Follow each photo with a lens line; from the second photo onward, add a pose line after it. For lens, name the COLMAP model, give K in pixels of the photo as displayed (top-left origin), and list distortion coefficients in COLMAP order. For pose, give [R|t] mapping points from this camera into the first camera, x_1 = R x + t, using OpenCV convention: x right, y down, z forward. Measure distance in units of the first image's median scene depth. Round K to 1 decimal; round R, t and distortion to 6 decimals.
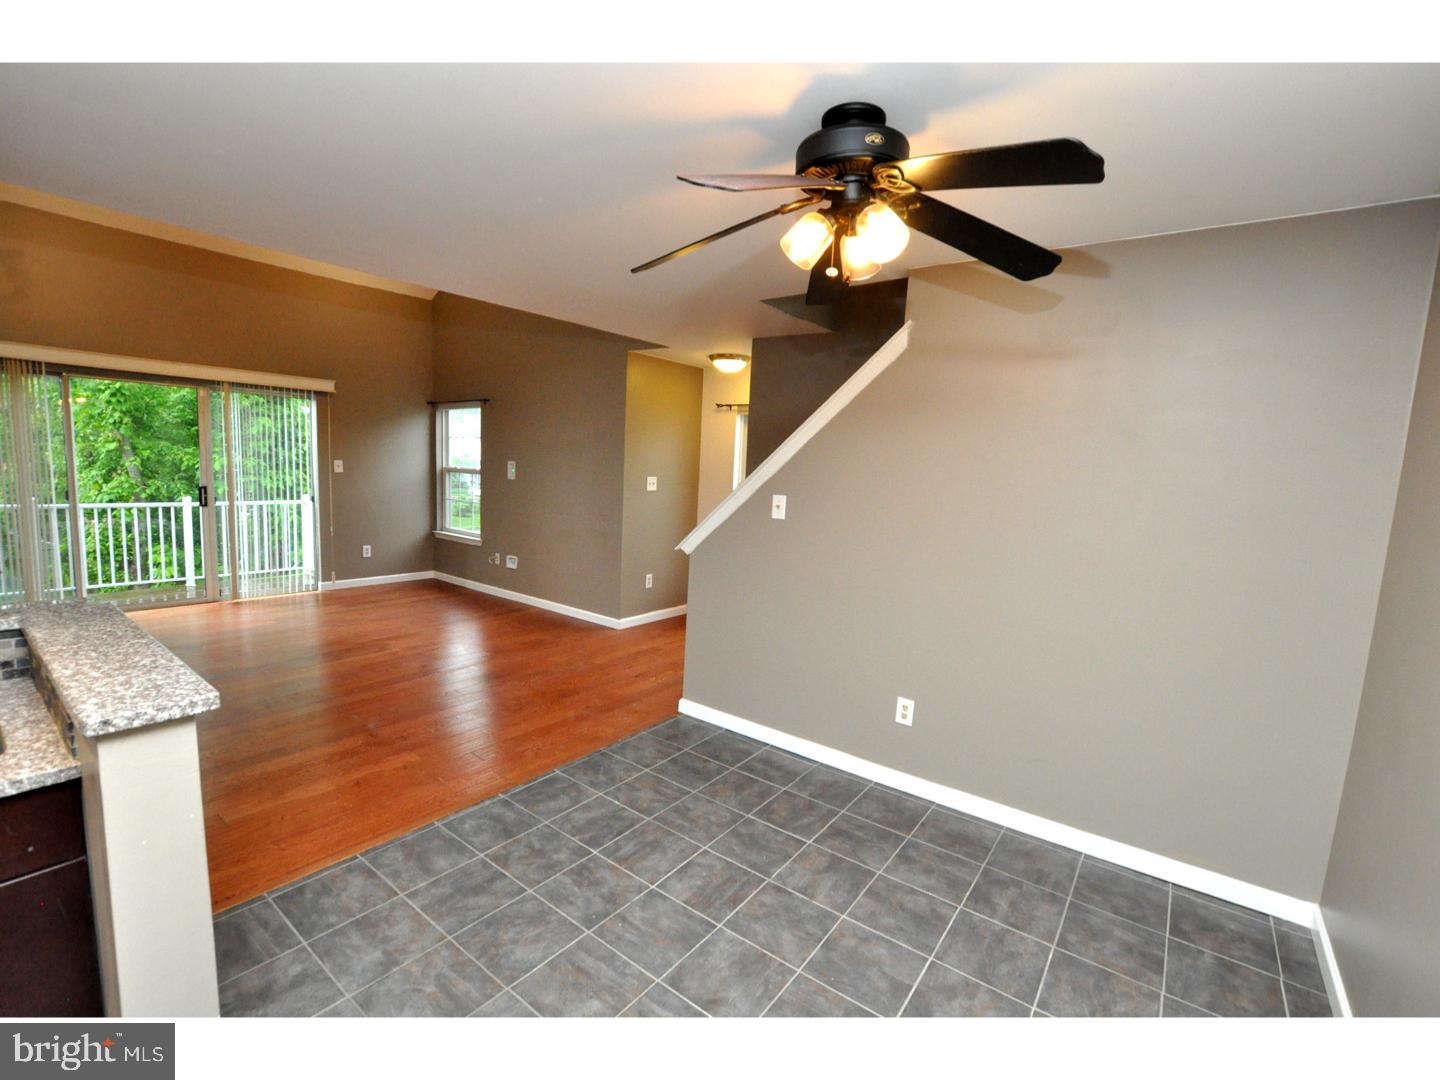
lens RADIAL K [[632.2, 0, 723.8], [0, 632.2, 541.7], [0, 0, 1]] dist [-0.035850, 0.005523]
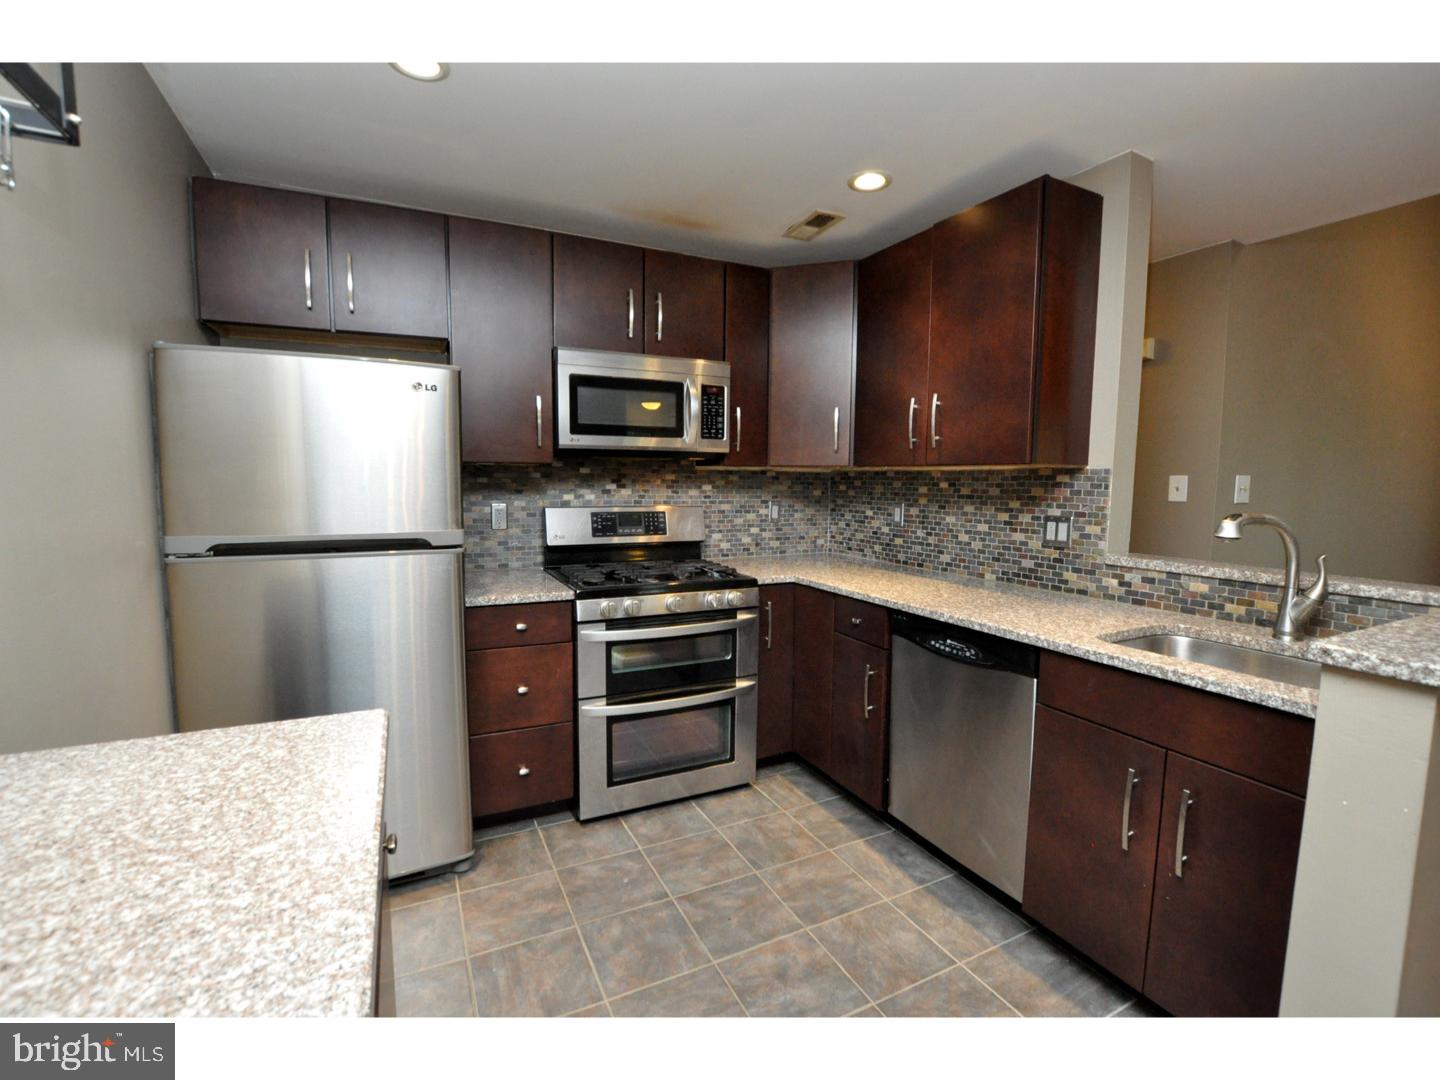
lens RADIAL K [[632.2, 0, 723.8], [0, 632.2, 541.7], [0, 0, 1]] dist [-0.035850, 0.005523]
pose [[-0.444165, 0.036198, -0.895213, 0.062153], [-0.140150, 0.984076, 0.109327, 0.035159], [0.884915, 0.174023, -0.432019, 0.126110]]
